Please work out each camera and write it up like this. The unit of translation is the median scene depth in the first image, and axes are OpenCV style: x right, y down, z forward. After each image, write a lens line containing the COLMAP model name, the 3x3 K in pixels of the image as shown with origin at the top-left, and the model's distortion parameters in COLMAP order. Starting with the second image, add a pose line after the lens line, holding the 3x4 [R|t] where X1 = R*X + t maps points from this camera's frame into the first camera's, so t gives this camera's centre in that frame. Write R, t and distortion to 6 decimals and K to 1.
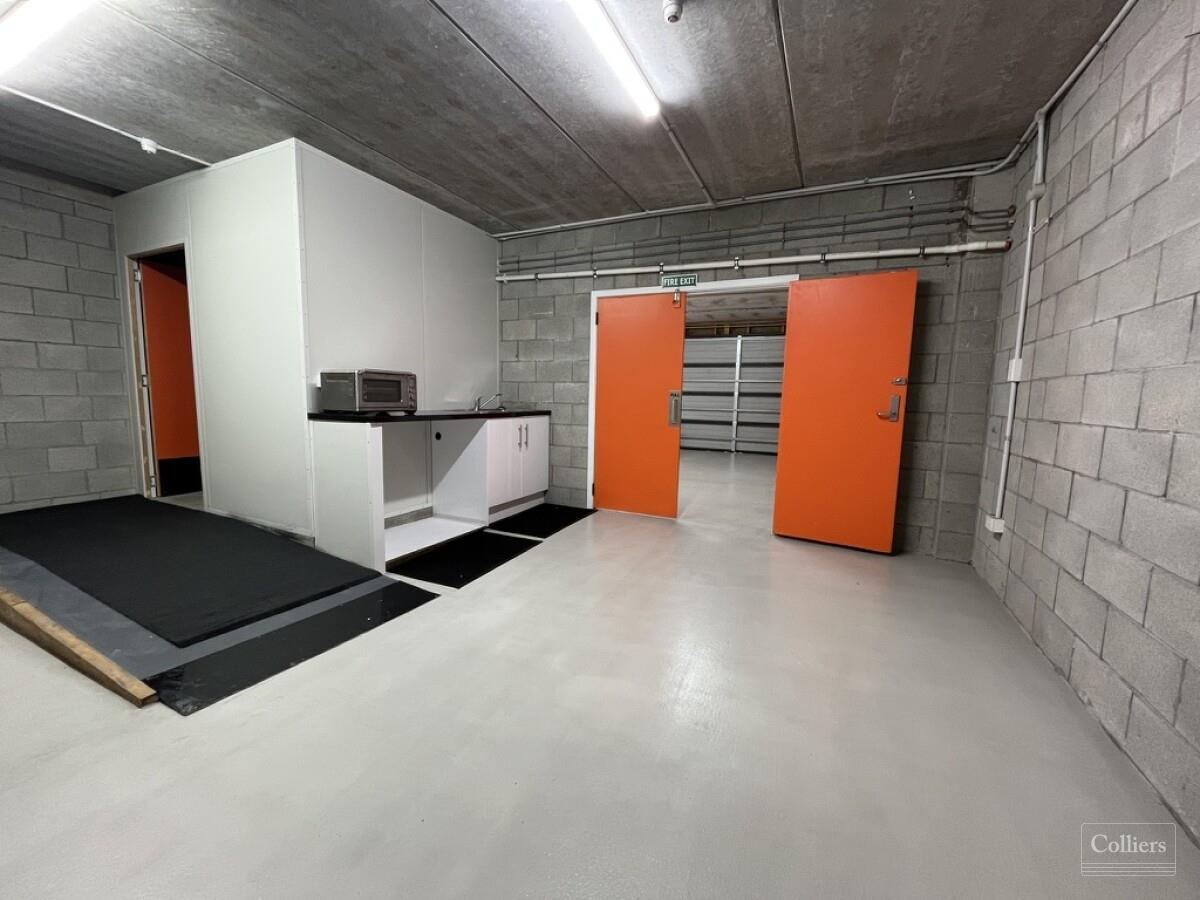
lens RADIAL K [[481.7, 0, 599.0], [0, 481.7, 450.1], [0, 0, 1]] dist [-0.006354, -0.000336]
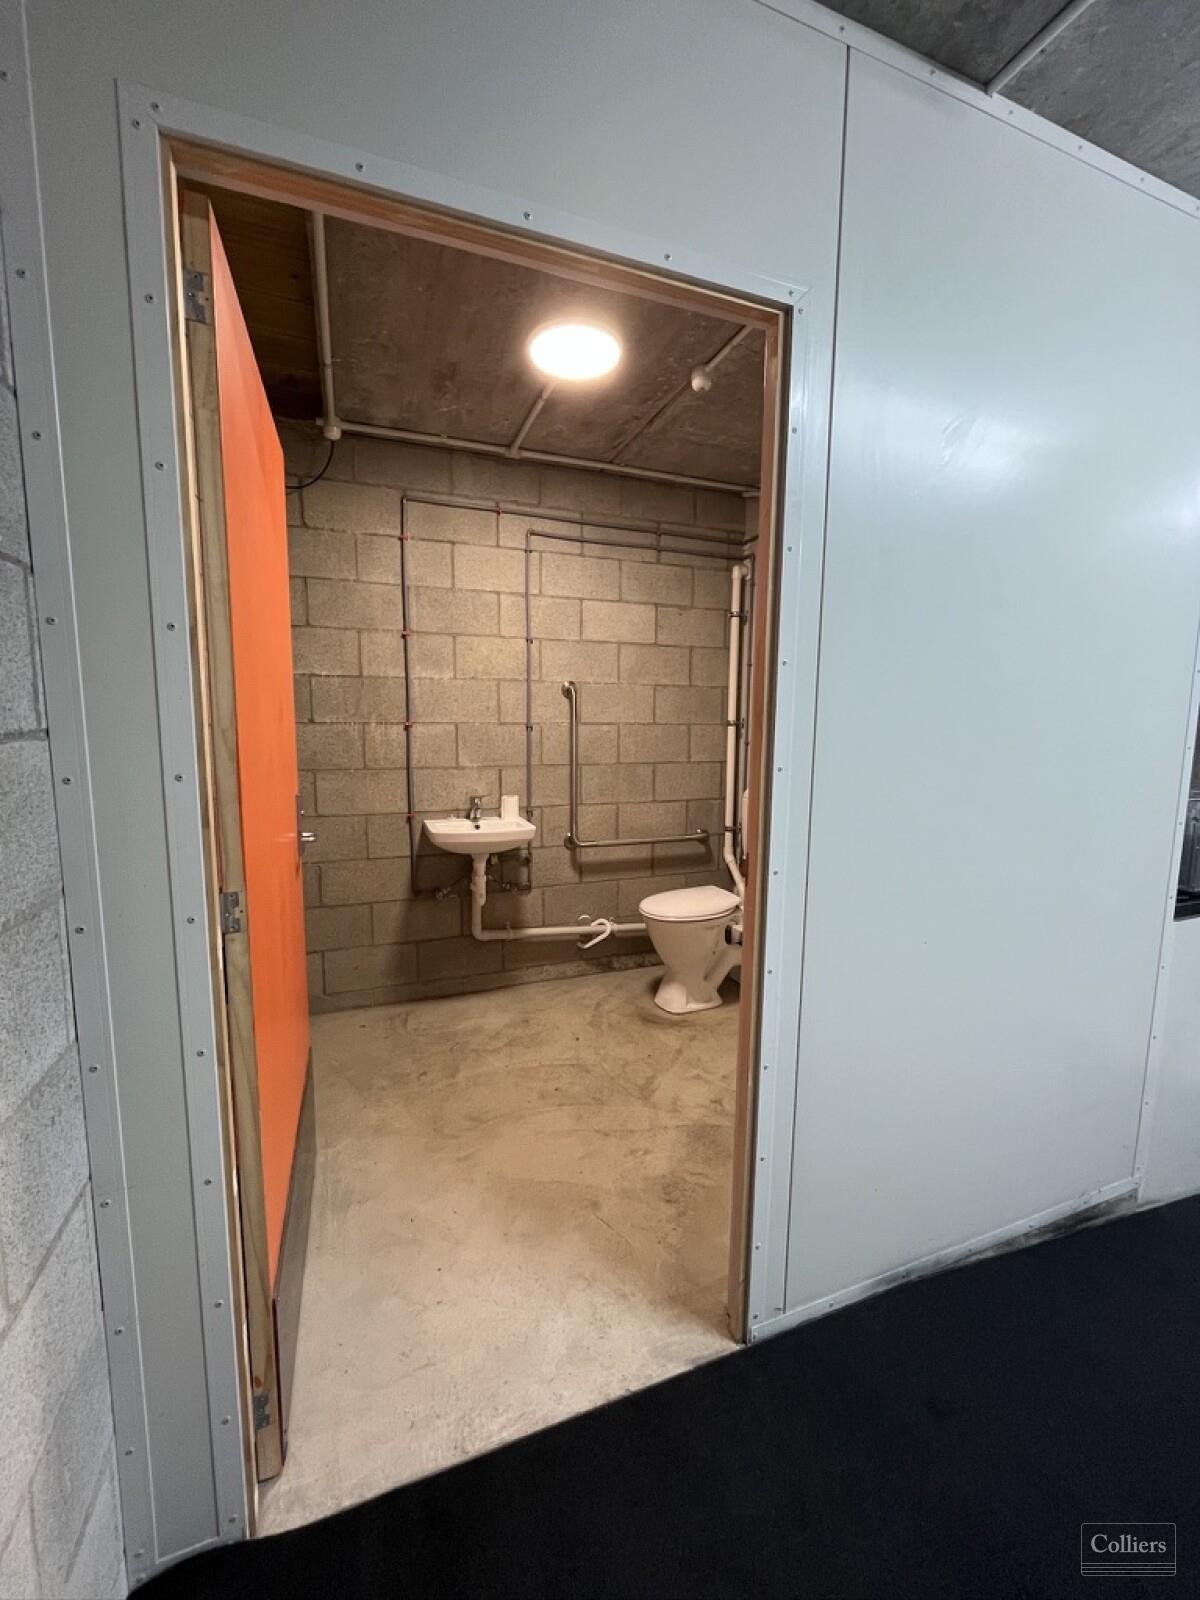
lens RADIAL K [[642.3, 0, 601.7], [0, 642.3, 801.7], [0, 0, 1]] dist [-0.006354, -0.000336]
pose [[0.685370, -0.109002, 0.719990, -1.331356], [0.091940, 0.993774, 0.062932, -0.248821], [-0.722367, 0.023064, 0.691125, 0.969242]]
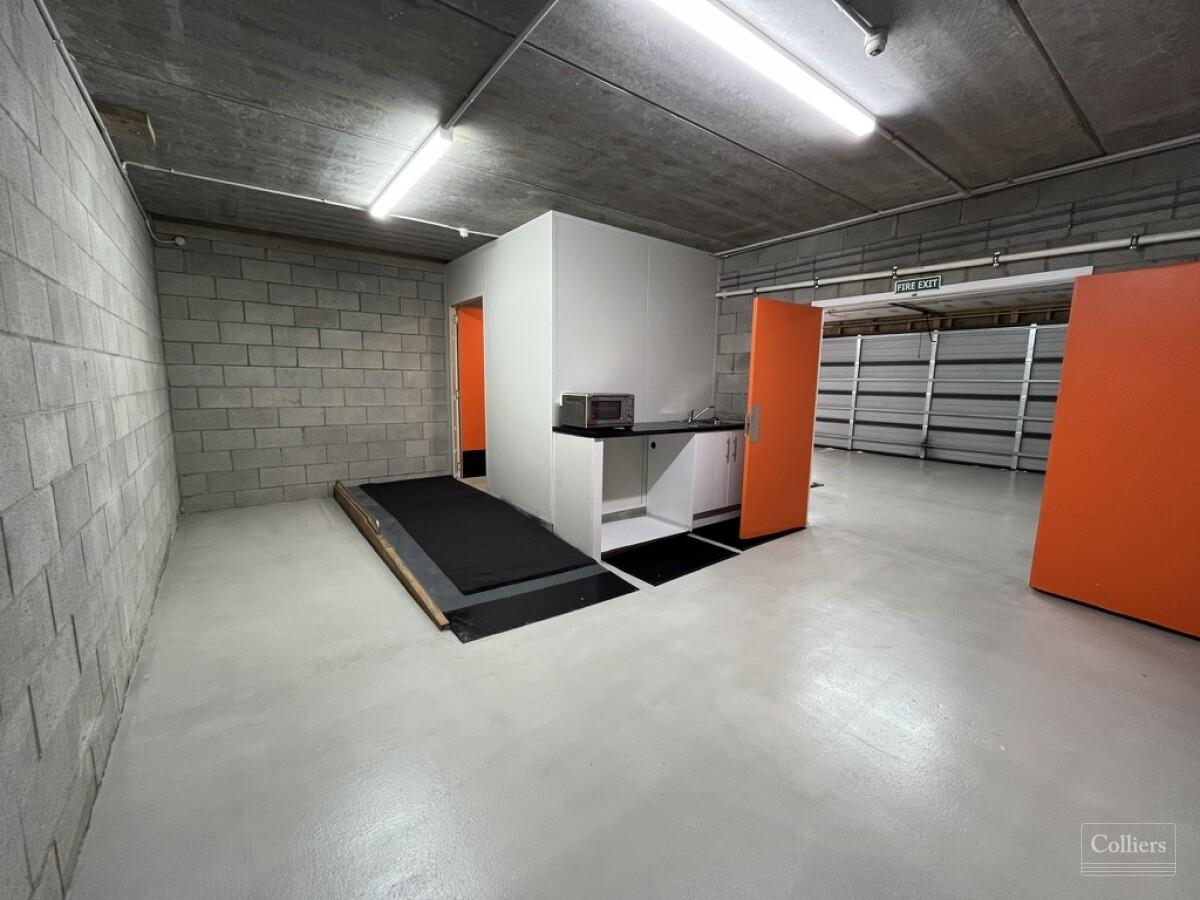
lens RADIAL K [[481.7, 0, 598.5], [0, 481.7, 449.8], [0, 0, 1]] dist [-0.006354, -0.000336]
pose [[0.887051, 0.056743, -0.458171, 0.086768], [-0.048075, 0.998376, 0.030570, -0.059603], [0.459161, -0.005091, 0.888338, -0.072722]]
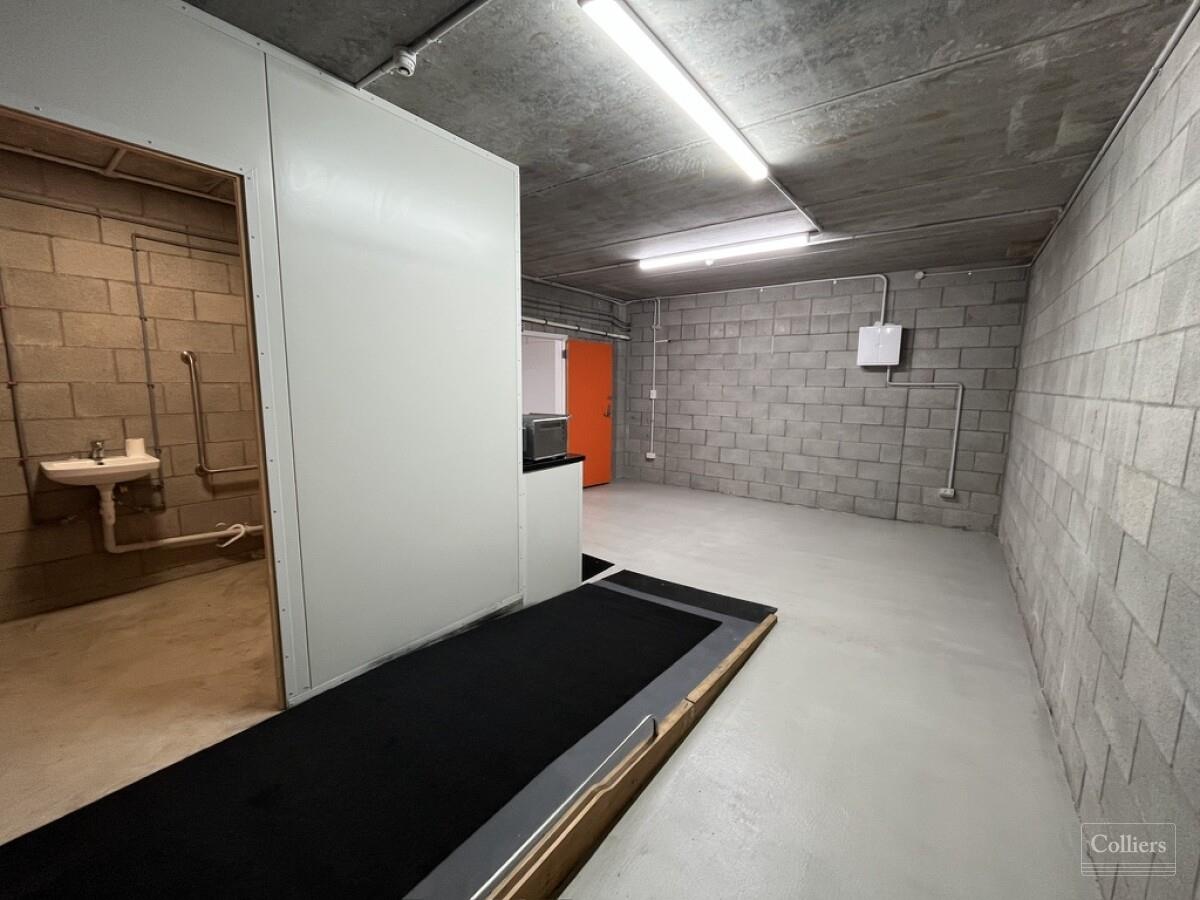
lens RADIAL K [[481.7, 0, 599.6], [0, 481.7, 451.3], [0, 0, 1]] dist [-0.006354, -0.000336]
pose [[0.195258, -0.159642, 0.967672, -1.461809], [0.104844, 0.984407, 0.141248, -0.221297], [-0.975132, 0.073875, 0.208951, 0.654019]]
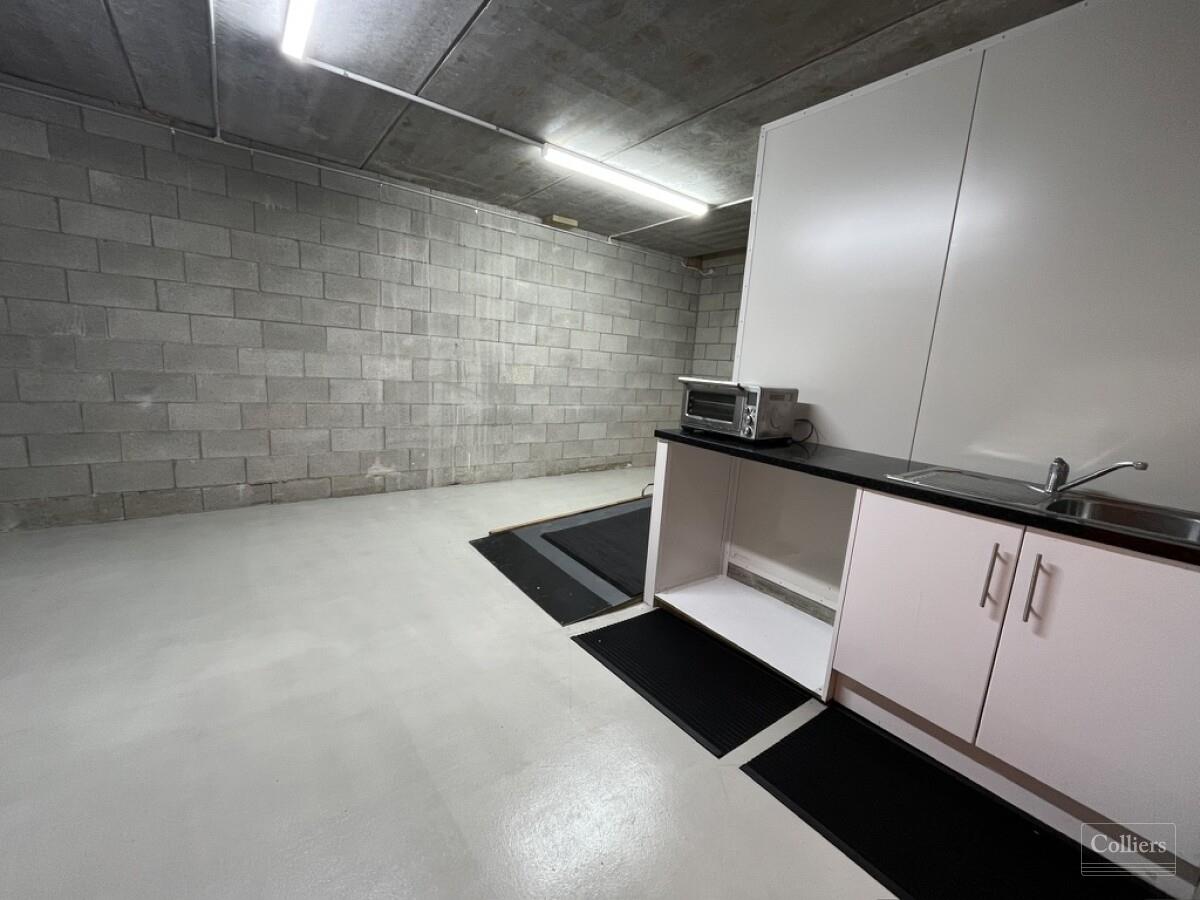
lens RADIAL K [[481.7, 0, 598.9], [0, 481.7, 452.3], [0, 0, 1]] dist [-0.006354, -0.000336]
pose [[-0.460586, 0.108926, -0.880906, 0.344605], [-0.178039, 0.960935, 0.211911, -0.185331], [0.869576, 0.254439, -0.423200, 1.186821]]
